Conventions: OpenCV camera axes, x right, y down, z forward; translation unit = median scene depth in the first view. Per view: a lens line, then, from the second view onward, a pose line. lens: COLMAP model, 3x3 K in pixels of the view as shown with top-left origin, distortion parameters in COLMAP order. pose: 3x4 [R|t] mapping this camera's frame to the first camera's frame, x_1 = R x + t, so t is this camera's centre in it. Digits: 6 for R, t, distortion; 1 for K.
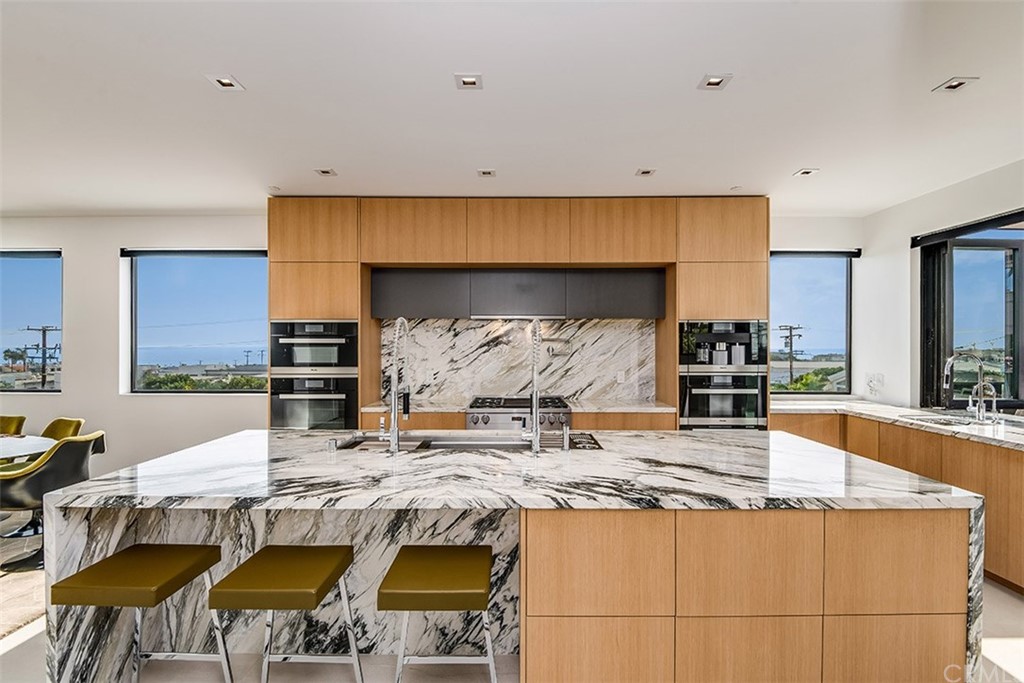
lens RADIAL K [[470.8, 0, 512.0], [0, 470.8, 341.5], [0, 0, 1]] dist [-0.001540, -0.000279]
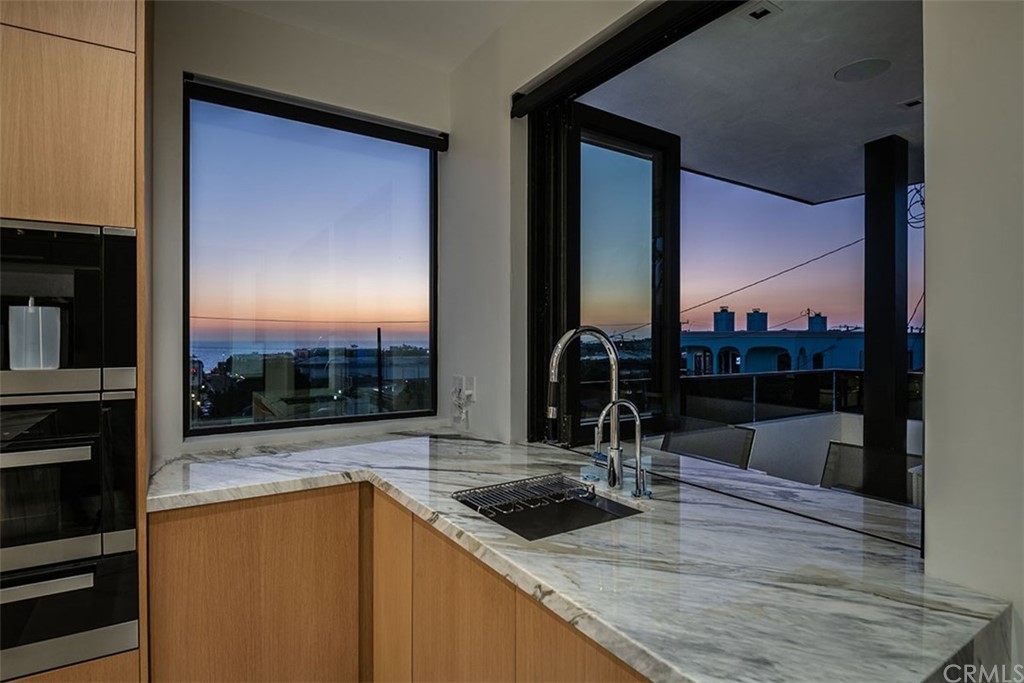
lens RADIAL K [[533.7, 0, 512.0], [0, 533.7, 341.5], [0, 0, 1]] dist [-0.000375, 0.000004]
pose [[0.838311, -0.006751, 0.545151, 0.553054], [0.002293, 0.999958, 0.008857, 0.029187], [-0.545188, -0.006175, 0.838291, 0.542432]]
